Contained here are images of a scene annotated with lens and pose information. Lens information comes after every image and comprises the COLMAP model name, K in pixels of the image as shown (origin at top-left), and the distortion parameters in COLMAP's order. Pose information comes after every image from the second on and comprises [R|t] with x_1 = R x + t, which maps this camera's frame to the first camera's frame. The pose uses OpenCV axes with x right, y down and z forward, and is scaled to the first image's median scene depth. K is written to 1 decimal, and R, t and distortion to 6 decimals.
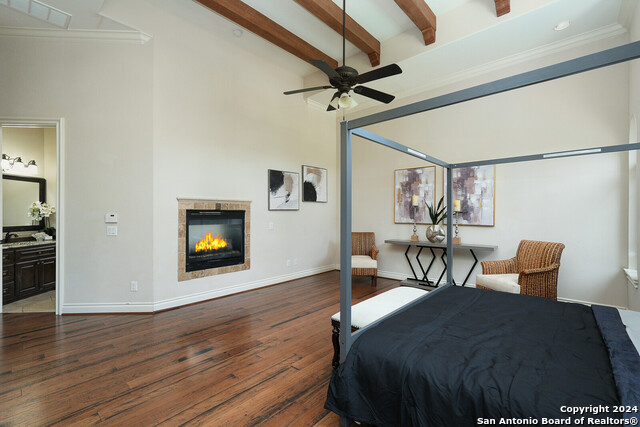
lens RADIAL K [[284.2, 0, 323.7], [0, 284.2, 212.4], [0, 0, 1]] dist [-0.004743, 0.003491]
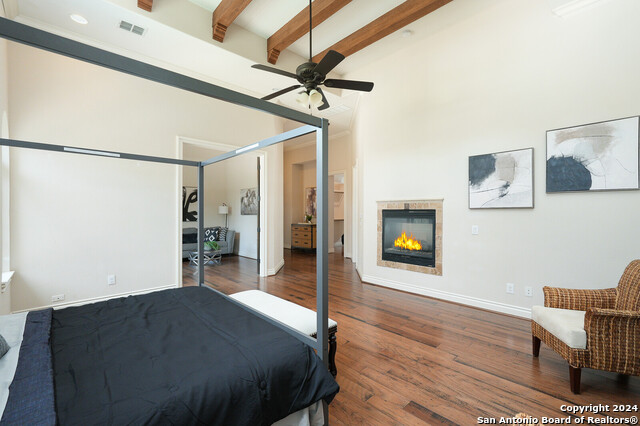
lens RADIAL K [[284.2, 0, 321.4], [0, 284.2, 213.0], [0, 0, 1]] dist [-0.004743, 0.003491]
pose [[-0.077998, -0.000364, -0.996953, 0.670395], [-0.002858, 0.999996, -0.000142, 0.004740], [0.996949, 0.002839, -0.077999, 0.718391]]
